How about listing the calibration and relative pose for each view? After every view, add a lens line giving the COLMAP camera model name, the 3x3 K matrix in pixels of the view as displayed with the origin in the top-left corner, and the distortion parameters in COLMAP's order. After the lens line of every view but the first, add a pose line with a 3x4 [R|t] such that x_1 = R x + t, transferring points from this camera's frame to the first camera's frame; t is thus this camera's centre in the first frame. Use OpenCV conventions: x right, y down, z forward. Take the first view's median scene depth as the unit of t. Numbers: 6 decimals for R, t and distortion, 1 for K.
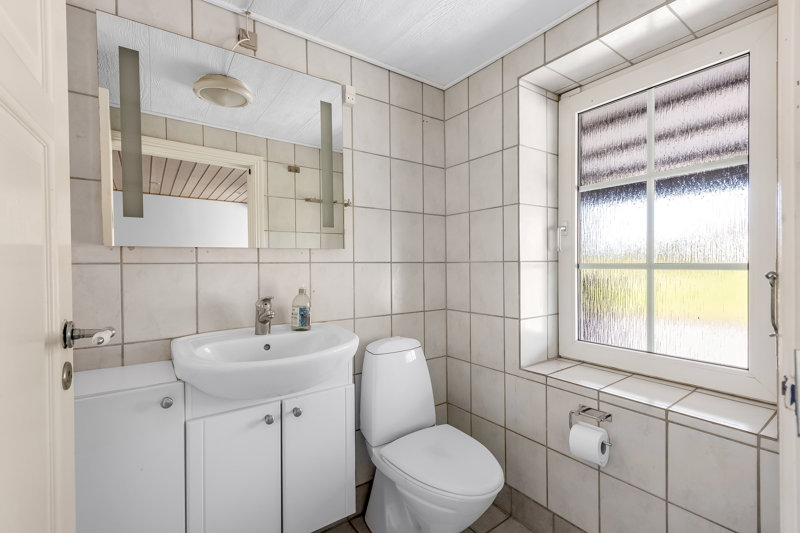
lens RADIAL K [[358.9, 0, 400.0], [0, 358.9, 266.5], [0, 0, 1]] dist [0.000659, -0.000001]
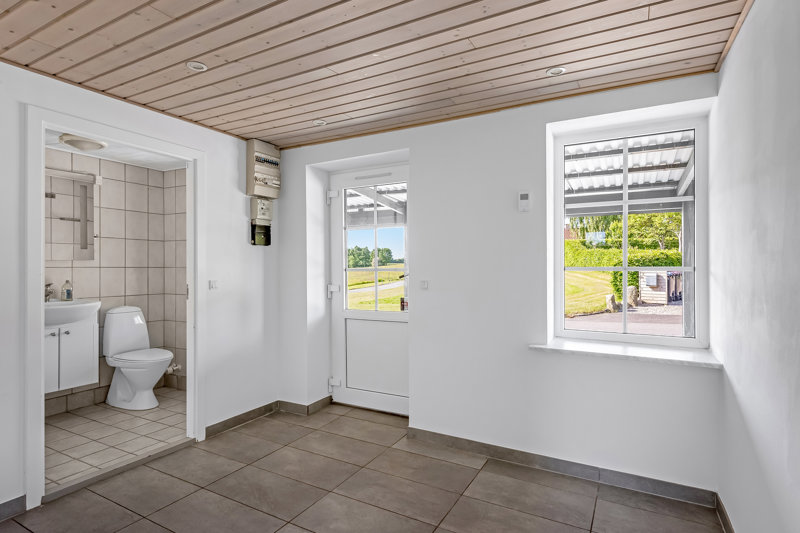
lens RADIAL K [[429.3, 0, 400.0], [0, 429.3, 266.5], [0, 0, 1]] dist [0.000601, -0.000667]
pose [[0.897660, 0.009167, 0.440593, 0.310399], [-0.005416, 0.999938, -0.009770, -0.001358], [-0.440655, 0.006384, 0.897654, -1.826978]]
